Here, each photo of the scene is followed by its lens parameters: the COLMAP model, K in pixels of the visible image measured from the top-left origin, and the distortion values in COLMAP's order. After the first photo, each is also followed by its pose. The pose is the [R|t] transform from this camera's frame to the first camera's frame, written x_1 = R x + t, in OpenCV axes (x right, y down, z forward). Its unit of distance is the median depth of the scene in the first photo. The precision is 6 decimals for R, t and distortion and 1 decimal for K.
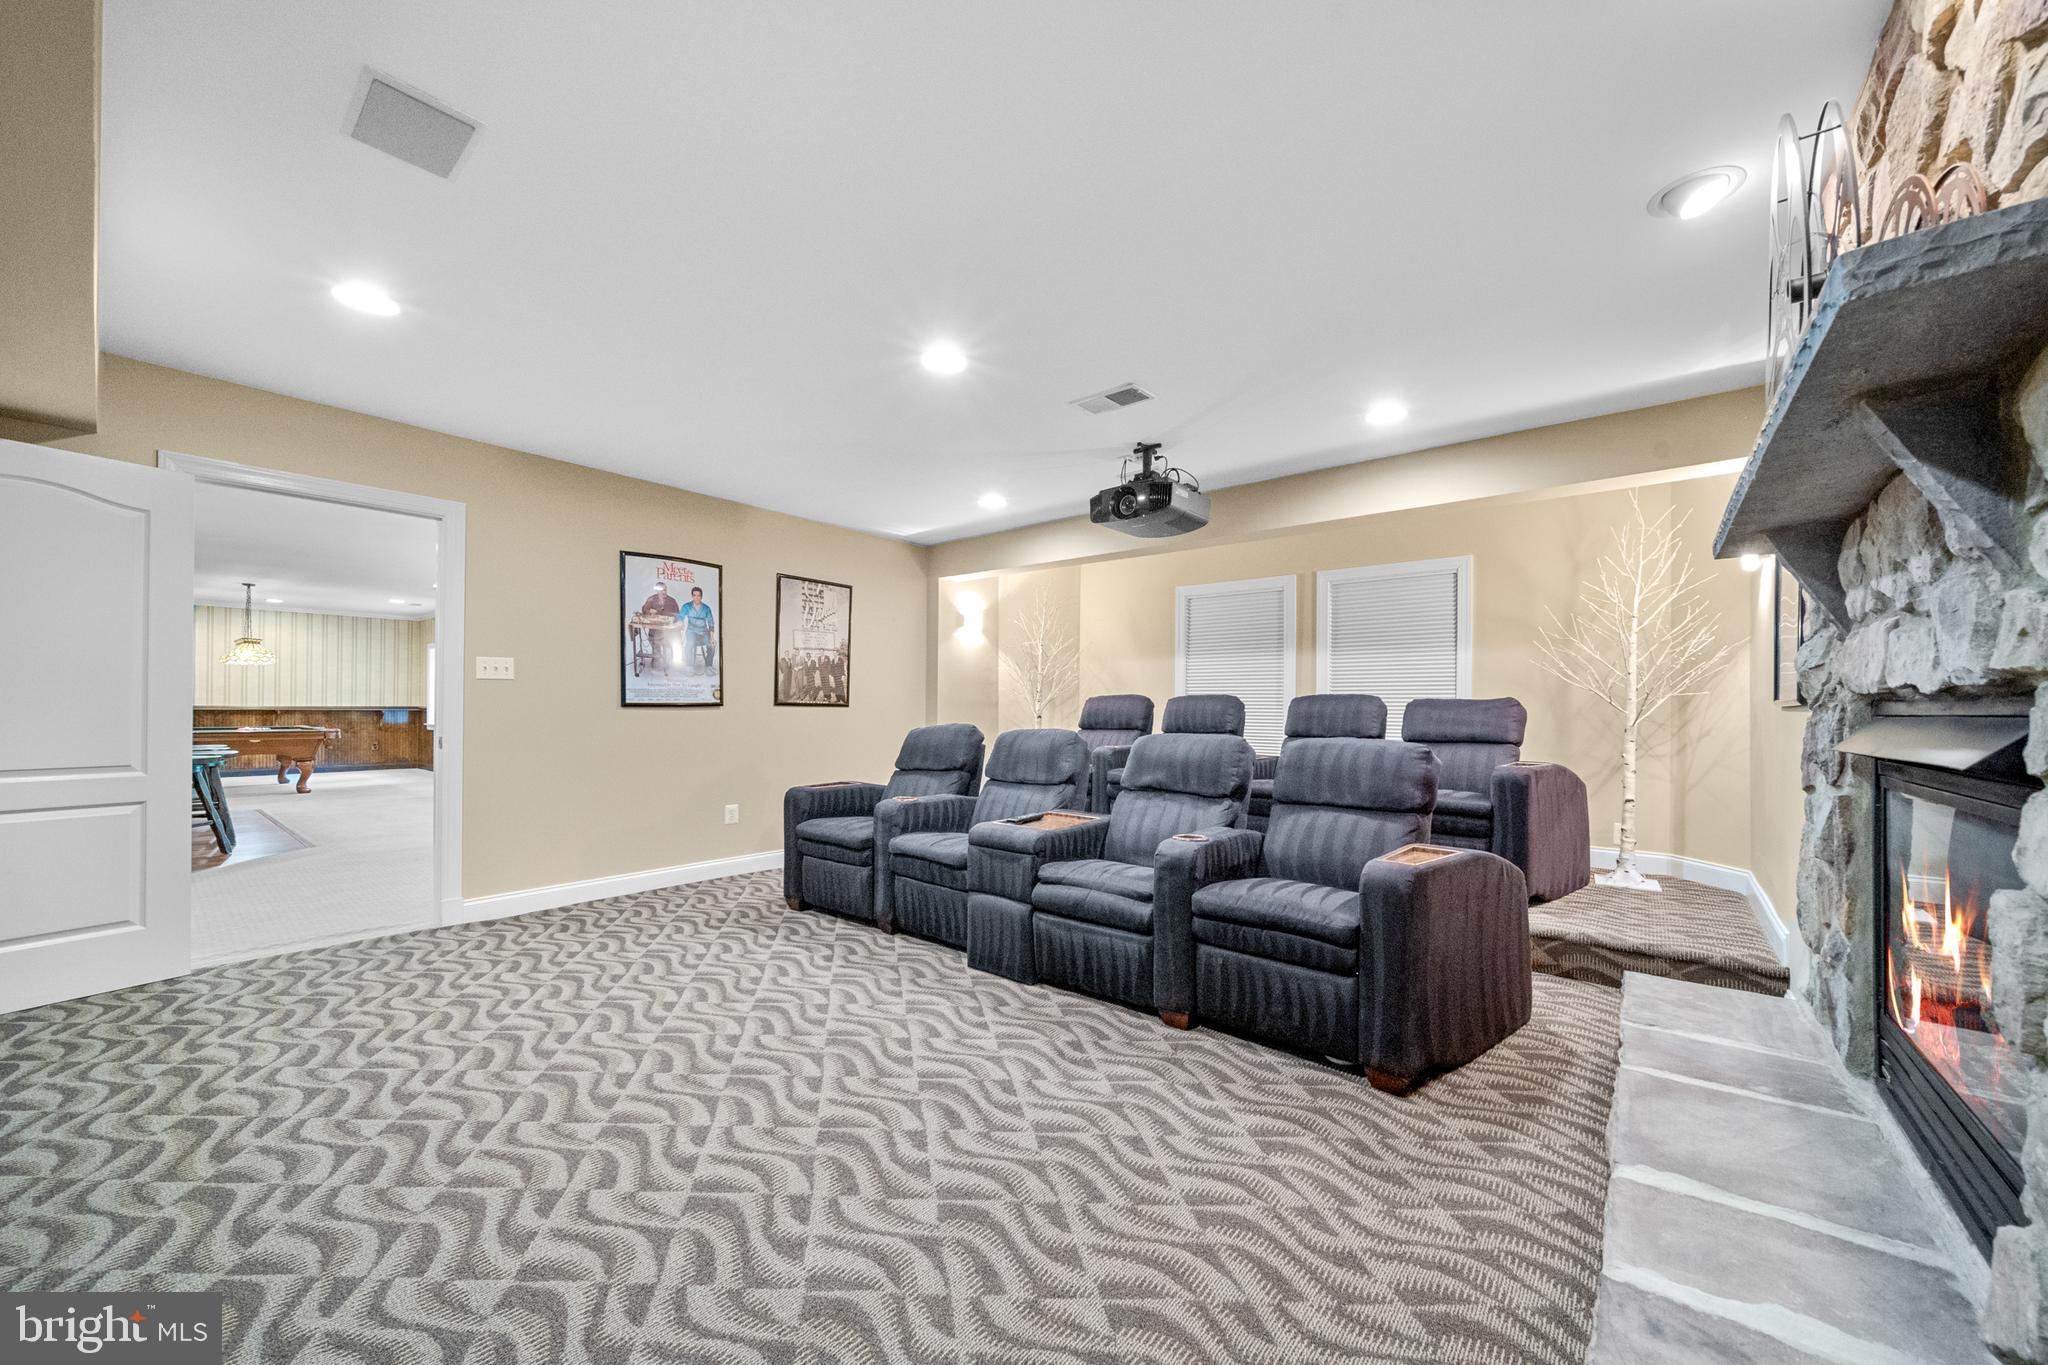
lens RADIAL K [[740.9, 0, 1054.9], [0, 740.9, 694.4], [0, 0, 1]] dist [-0.048915, -0.000038]
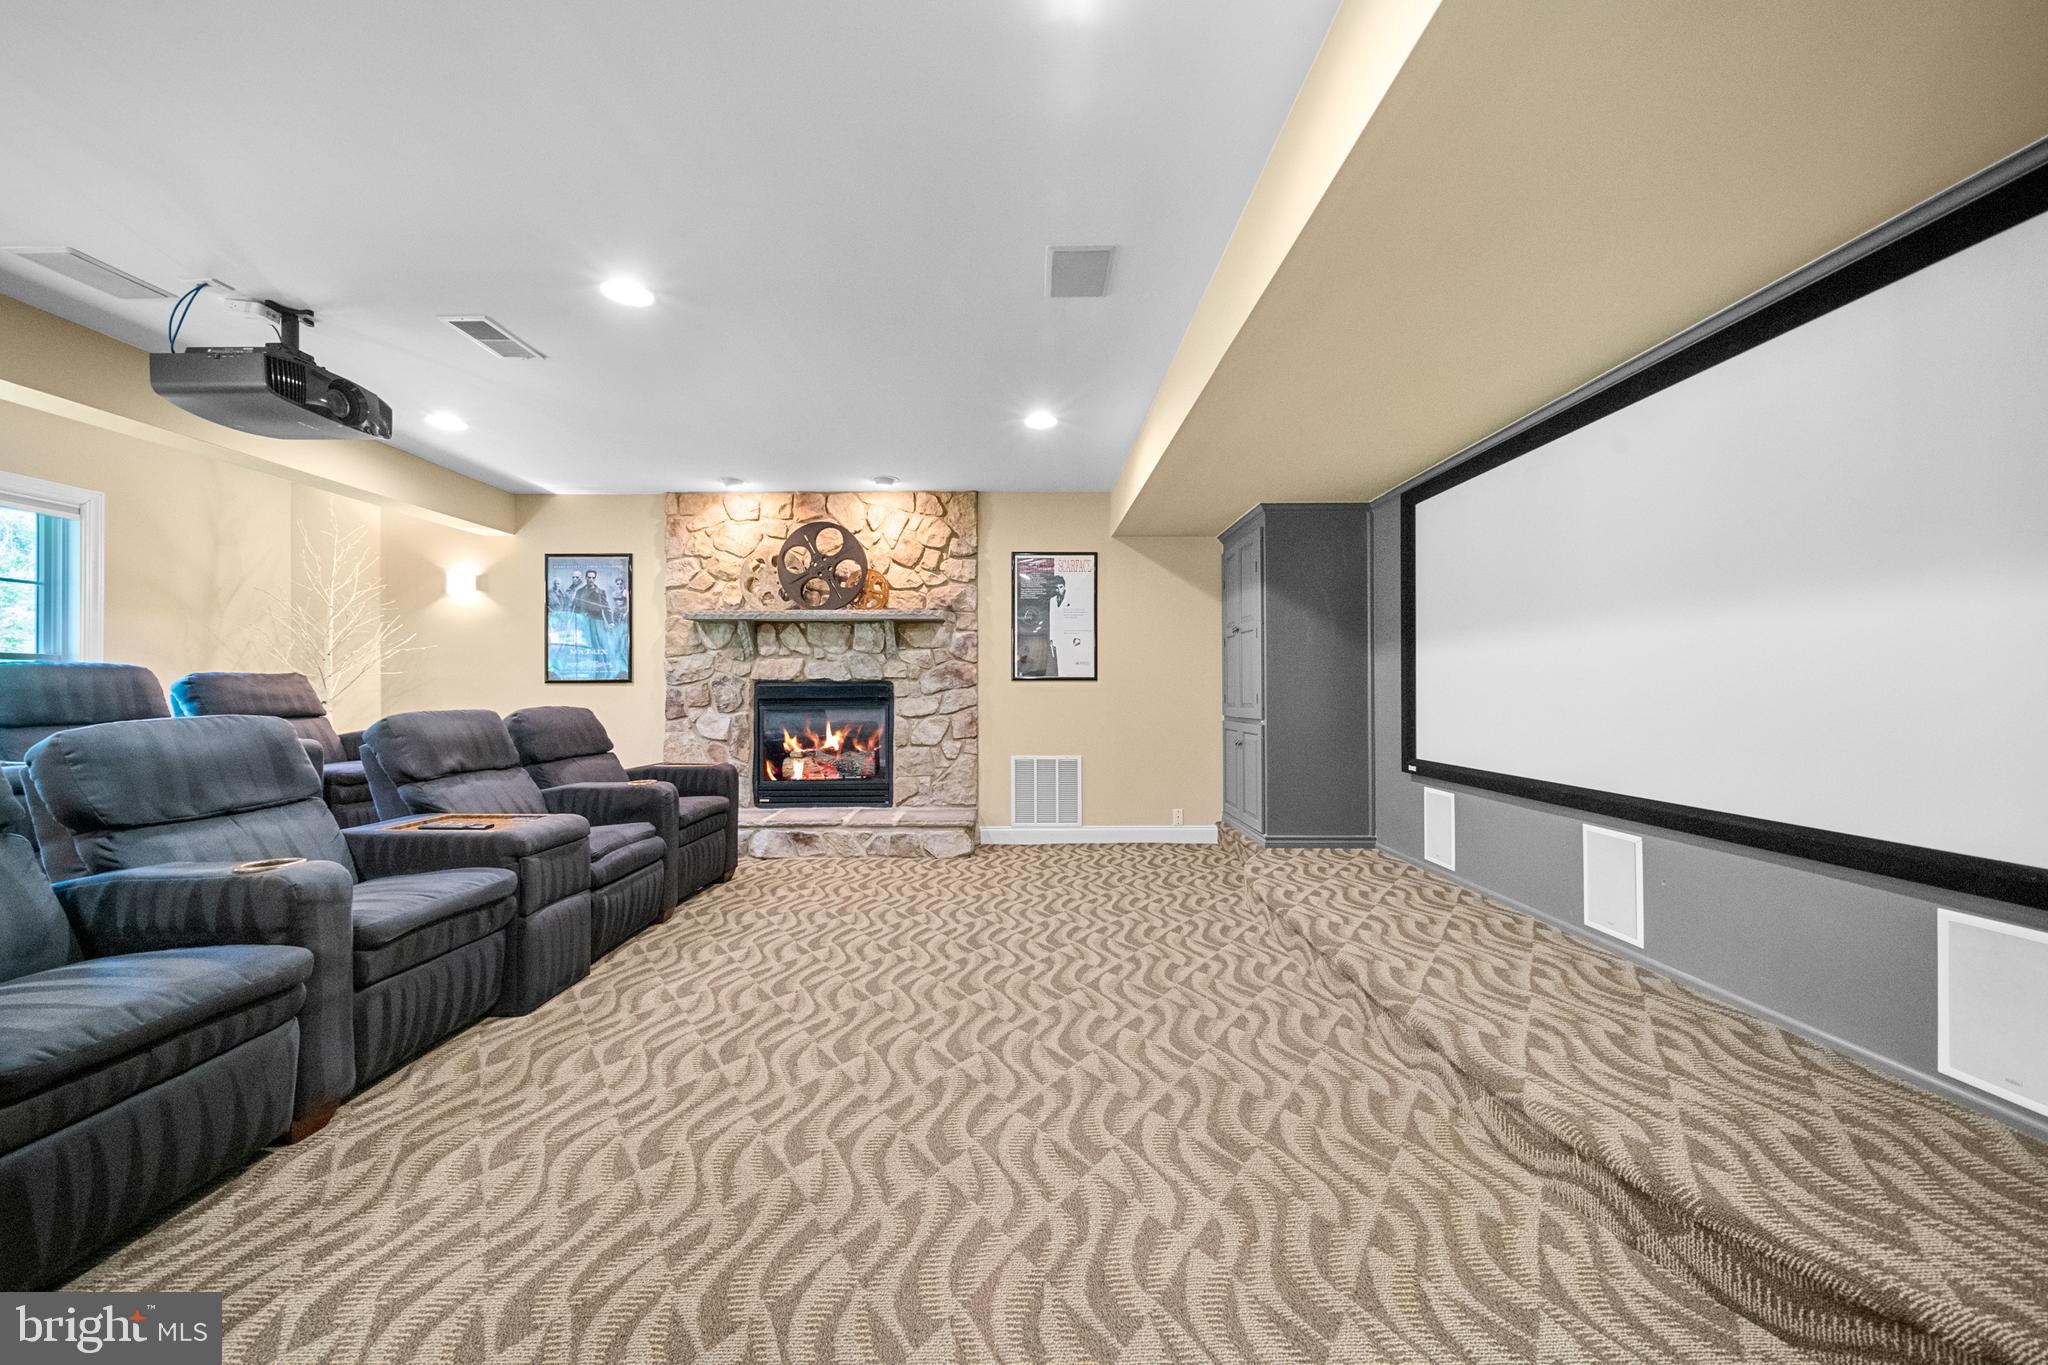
lens RADIAL K [[744.9, 0, 1024.0], [0, 744.9, 682.5], [0, 0, 1]] dist [0.001376, -0.000040]
pose [[-0.616561, 0.008394, 0.787263, -0.932615], [-0.012022, 0.999726, -0.020074, 0.027575], [-0.787216, -0.021841, -0.616291, 0.951195]]
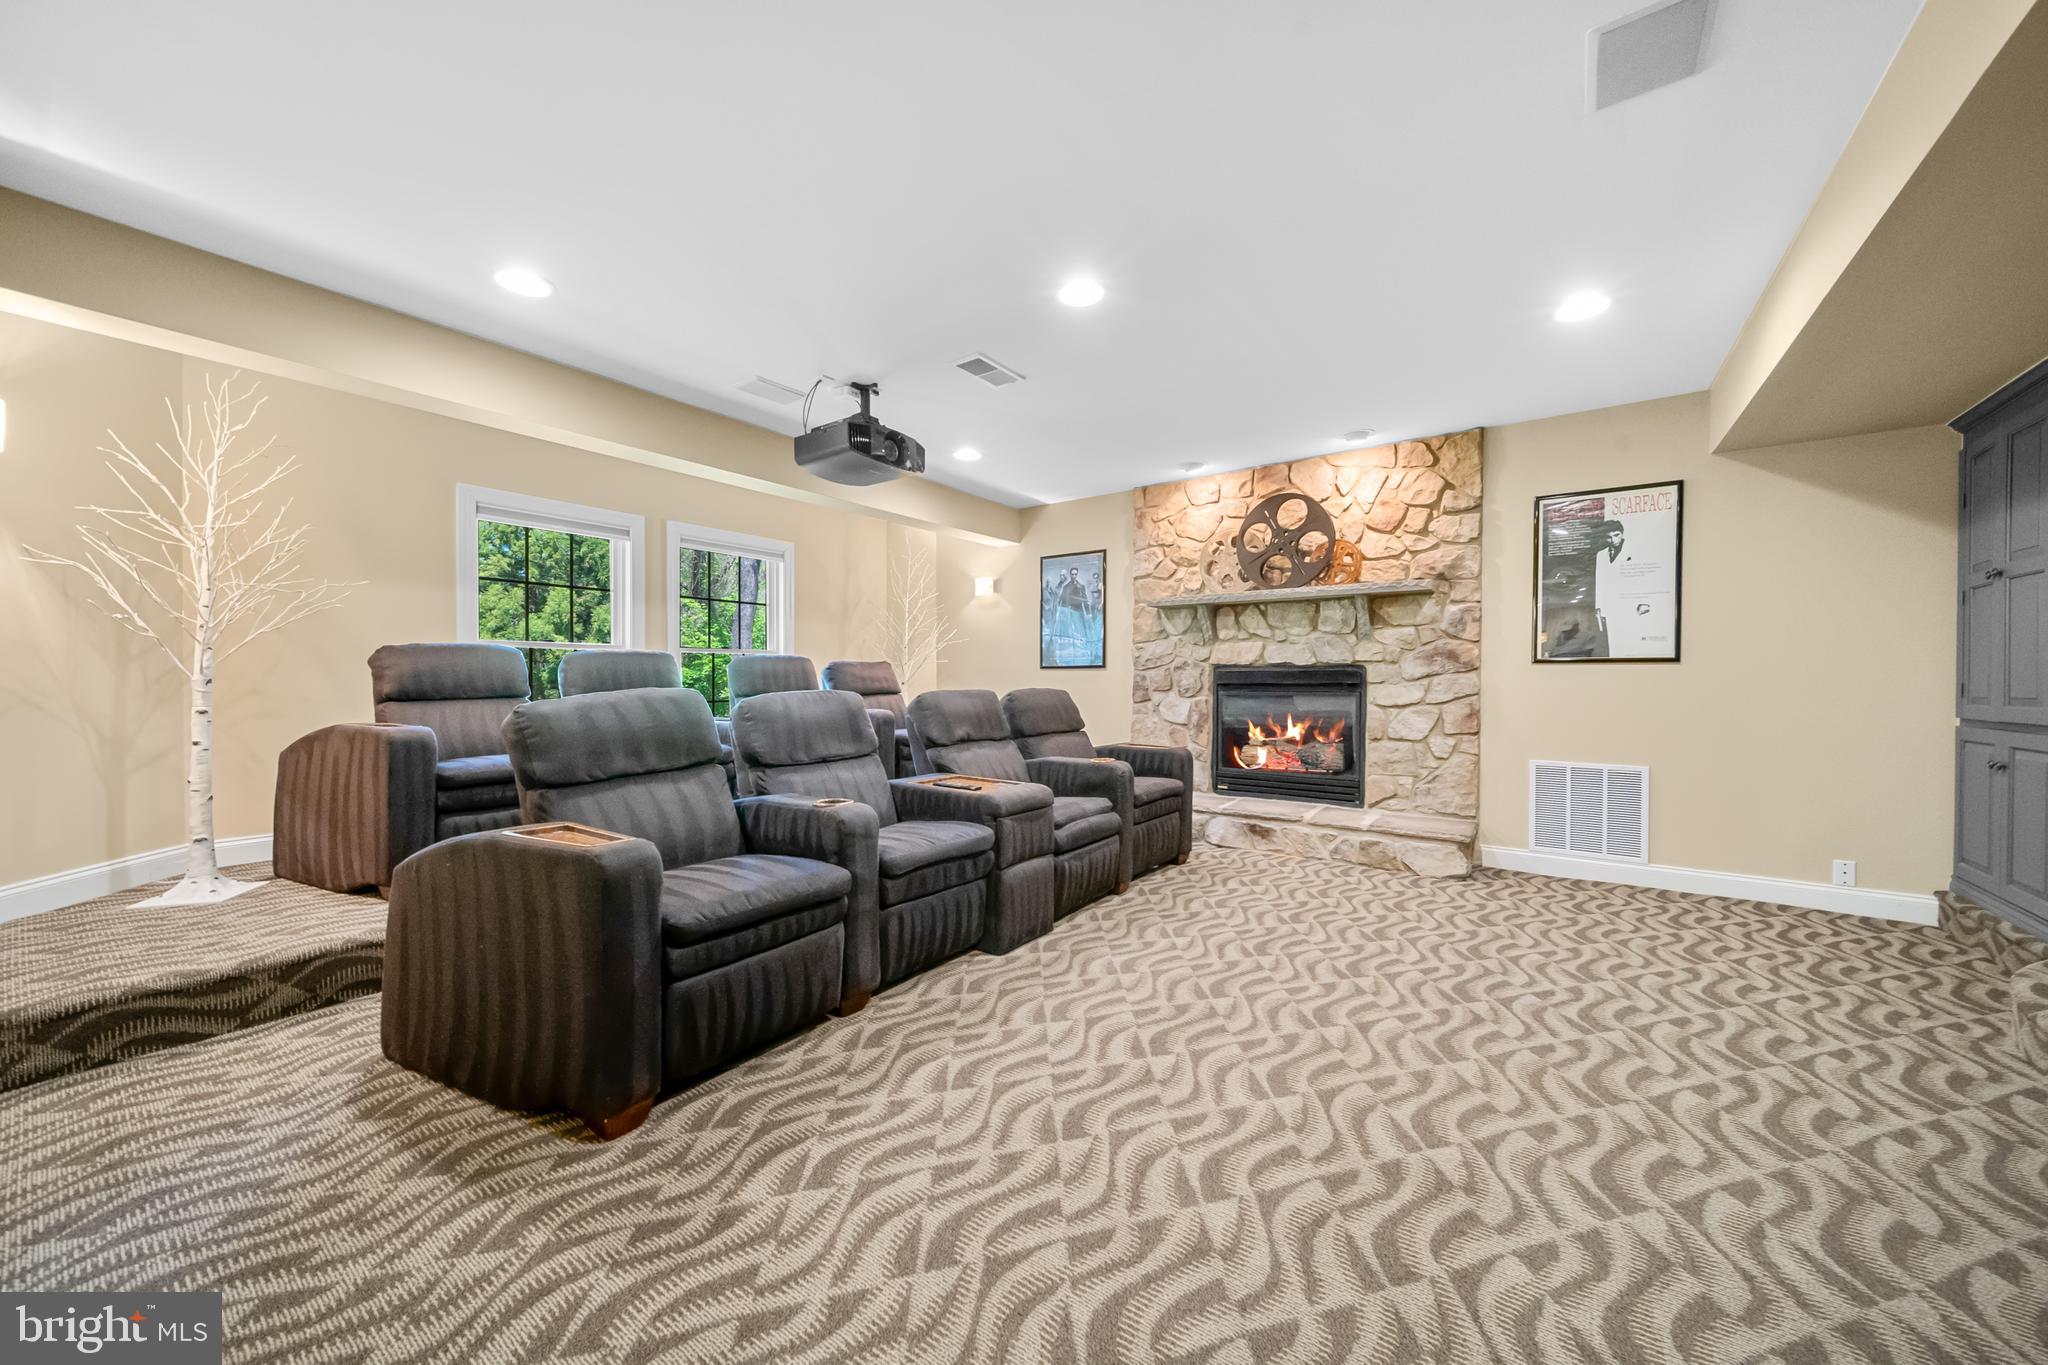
lens RADIAL K [[730.6, 0, 1015.1], [0, 730.6, 686.9], [0, 0, 1]] dist [0.001796, -0.001463]
pose [[-0.020906, -0.013099, 0.999696, -0.873455], [-0.020137, 0.999717, 0.012678, 0.031905], [-0.999579, -0.019866, -0.021164, 0.888735]]
